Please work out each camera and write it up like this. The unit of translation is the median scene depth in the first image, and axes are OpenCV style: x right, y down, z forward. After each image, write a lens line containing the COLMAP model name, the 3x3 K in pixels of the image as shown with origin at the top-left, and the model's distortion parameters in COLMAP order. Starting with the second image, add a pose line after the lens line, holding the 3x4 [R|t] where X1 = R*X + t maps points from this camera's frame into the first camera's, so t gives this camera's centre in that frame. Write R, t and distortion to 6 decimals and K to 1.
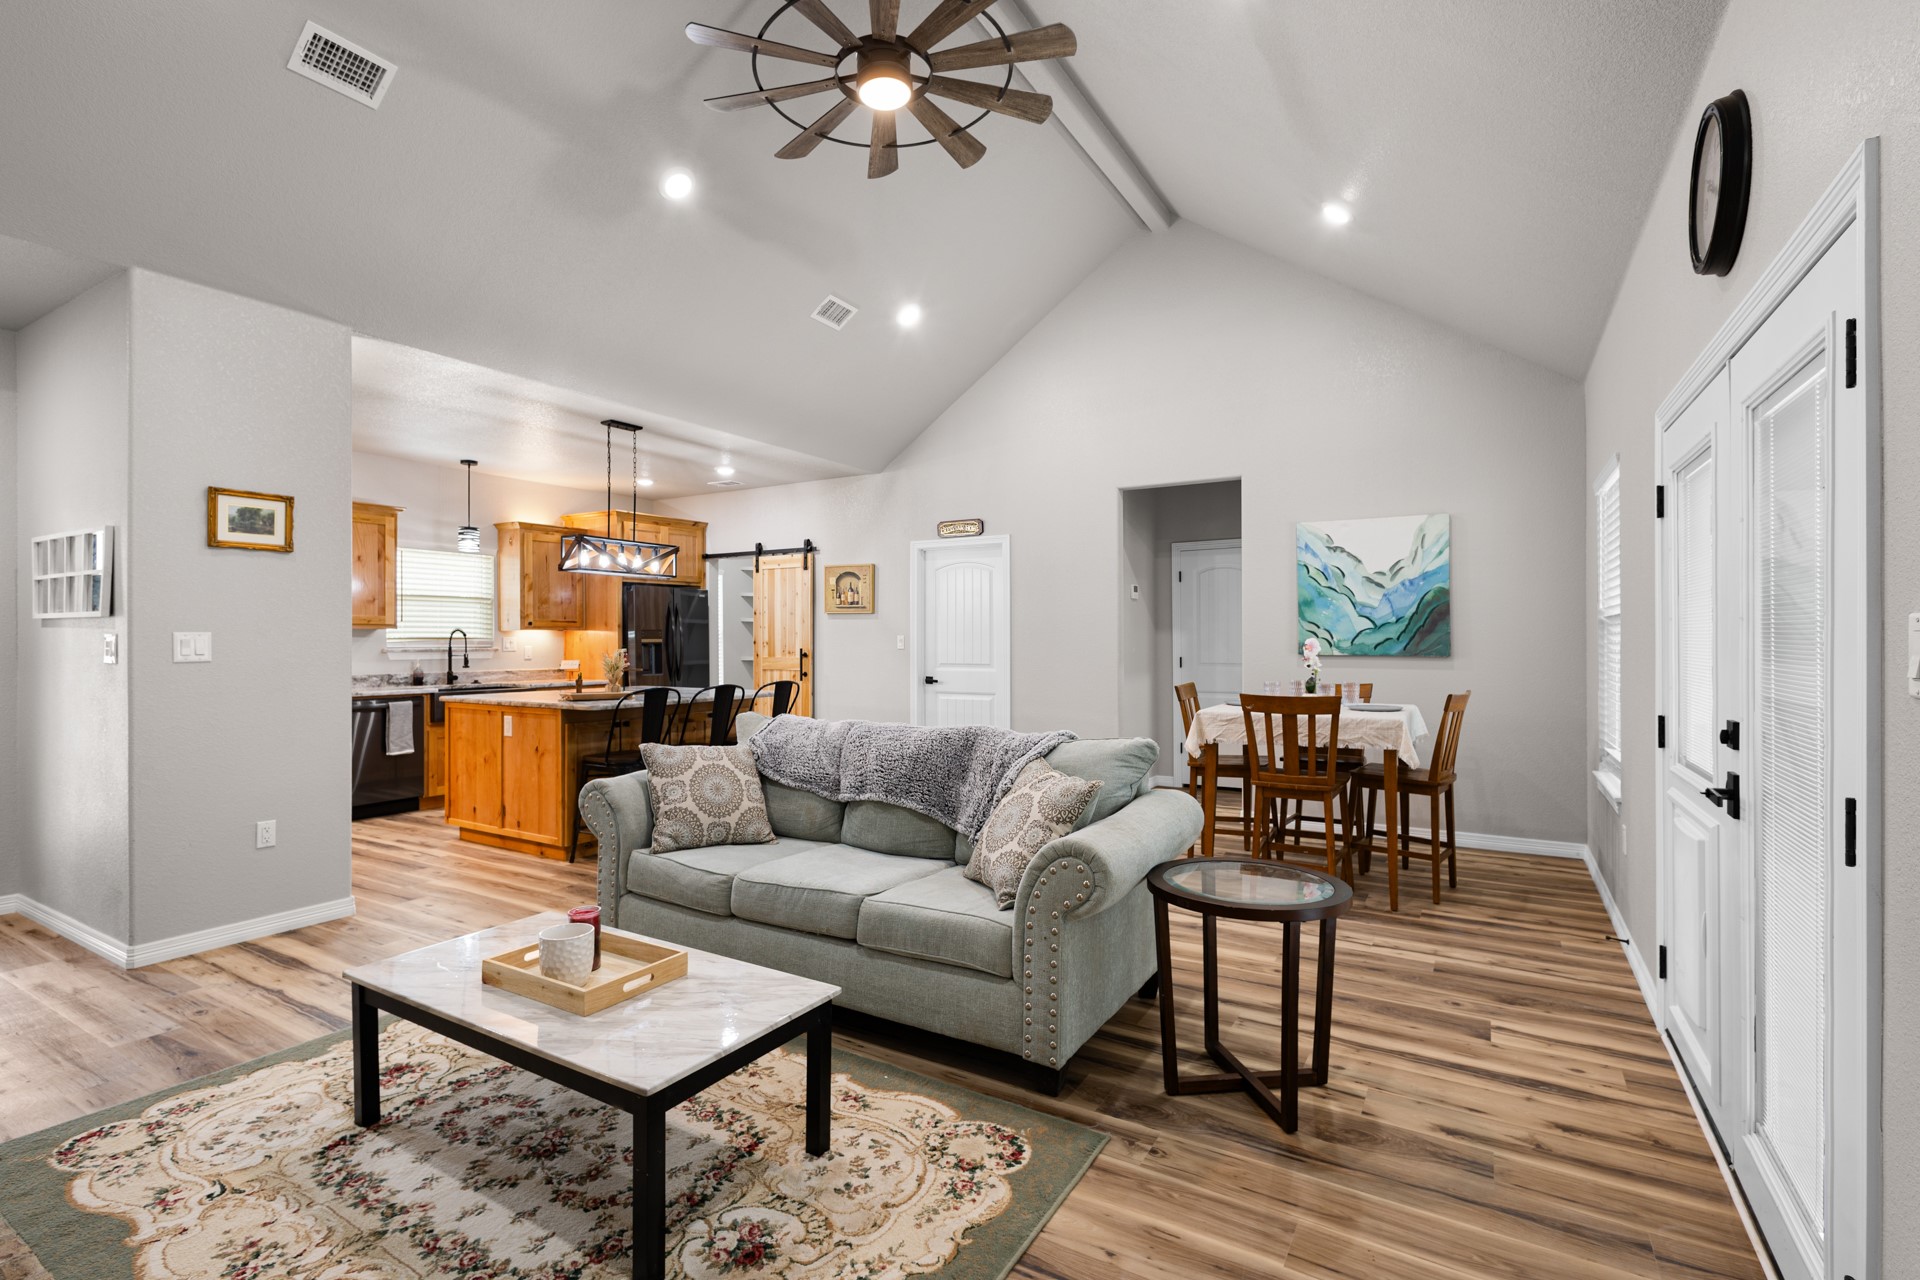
lens RADIAL K [[877.7, 0, 955.3], [0, 877.7, 640.2], [0, 0, 1]] dist [0.004273, -0.001094]
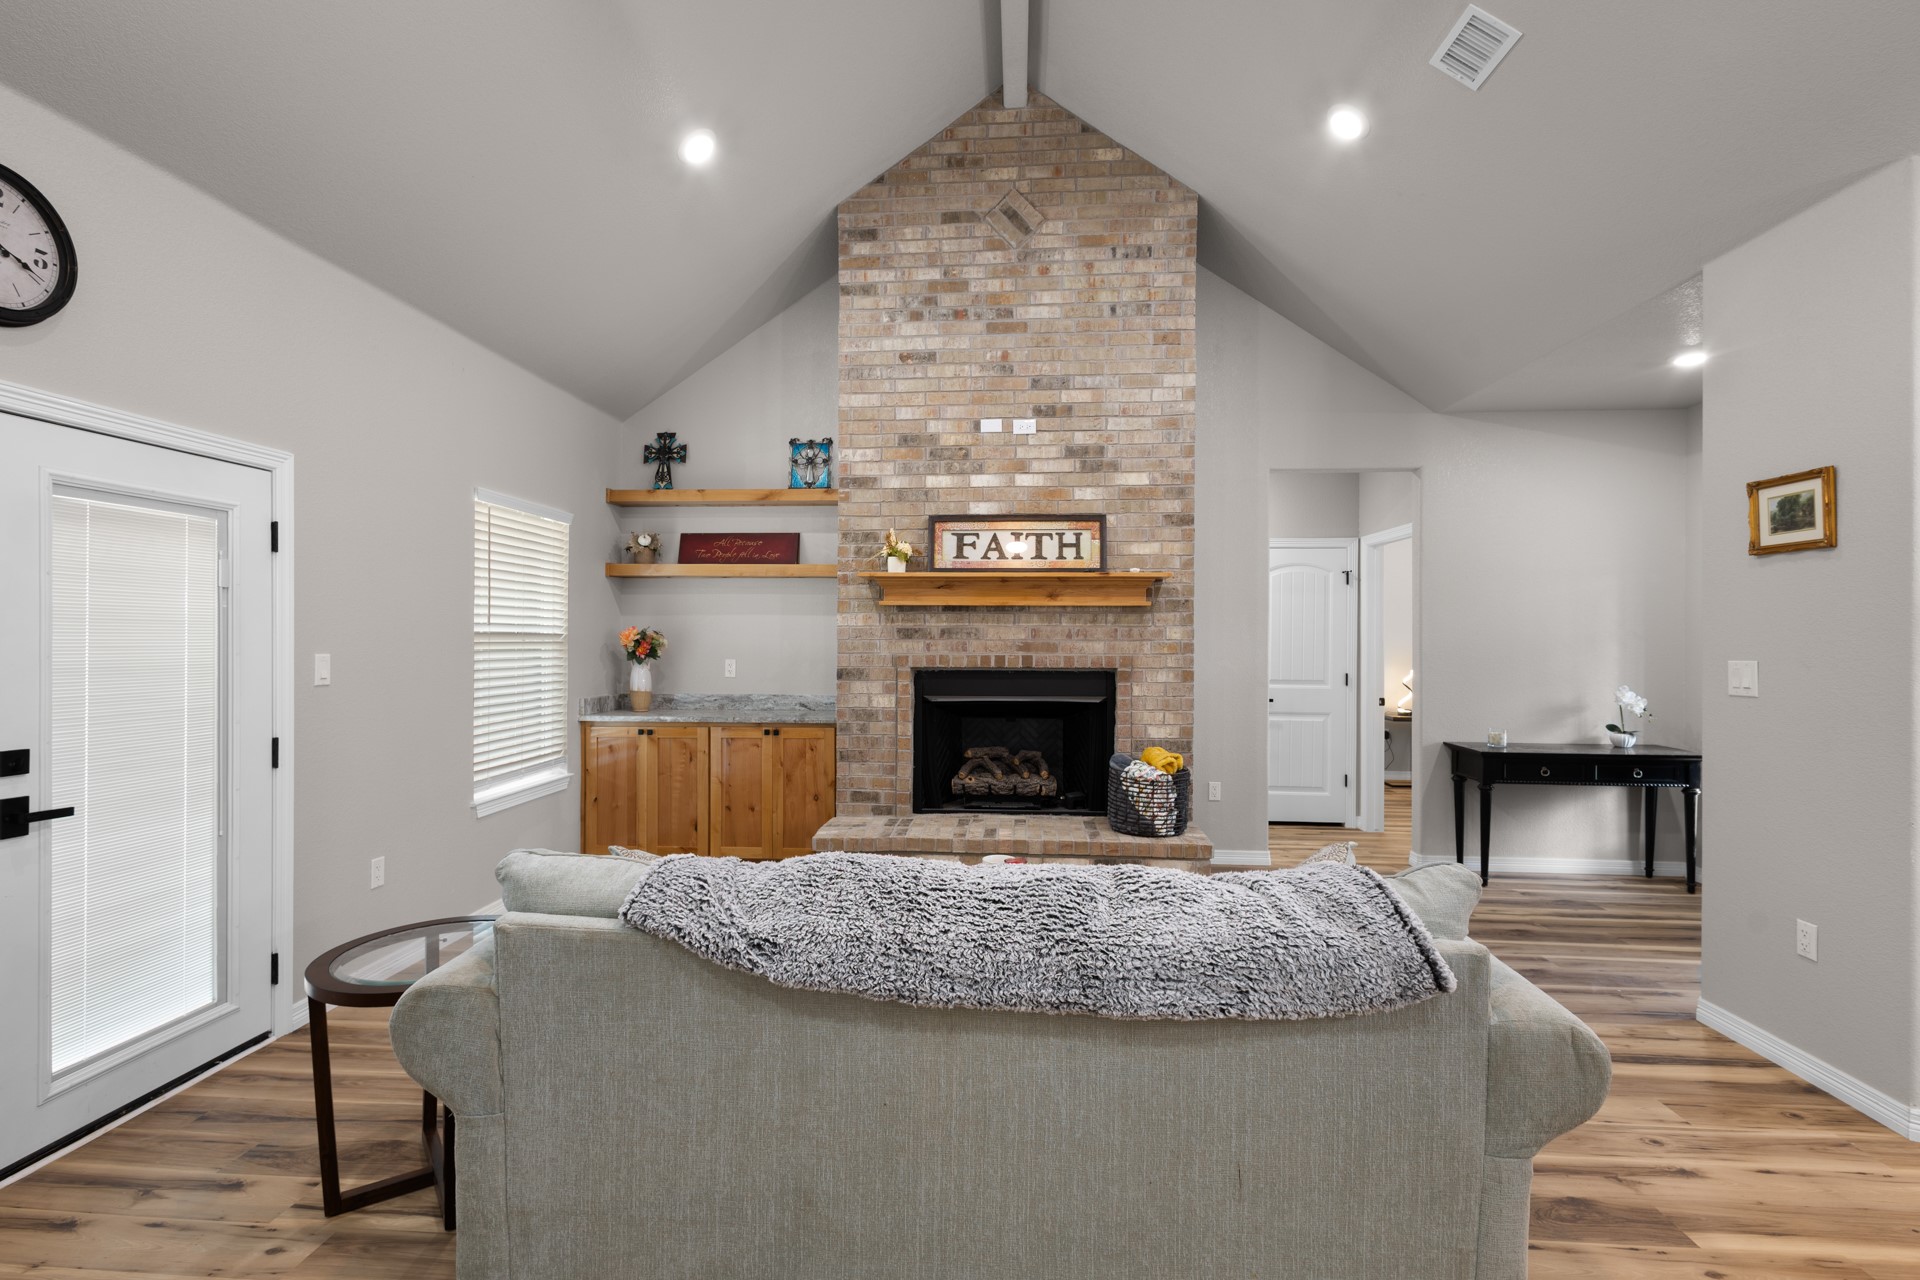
lens RADIAL K [[891.7, 0, 954.6], [0, 891.7, 636.8], [0, 0, 1]] dist [0.007023, 0.000260]
pose [[-0.892864, -0.002740, -0.450318, 0.120237], [-0.003164, 0.999995, 0.000190, -0.018679], [0.450316, 0.001595, -0.892868, 0.897925]]
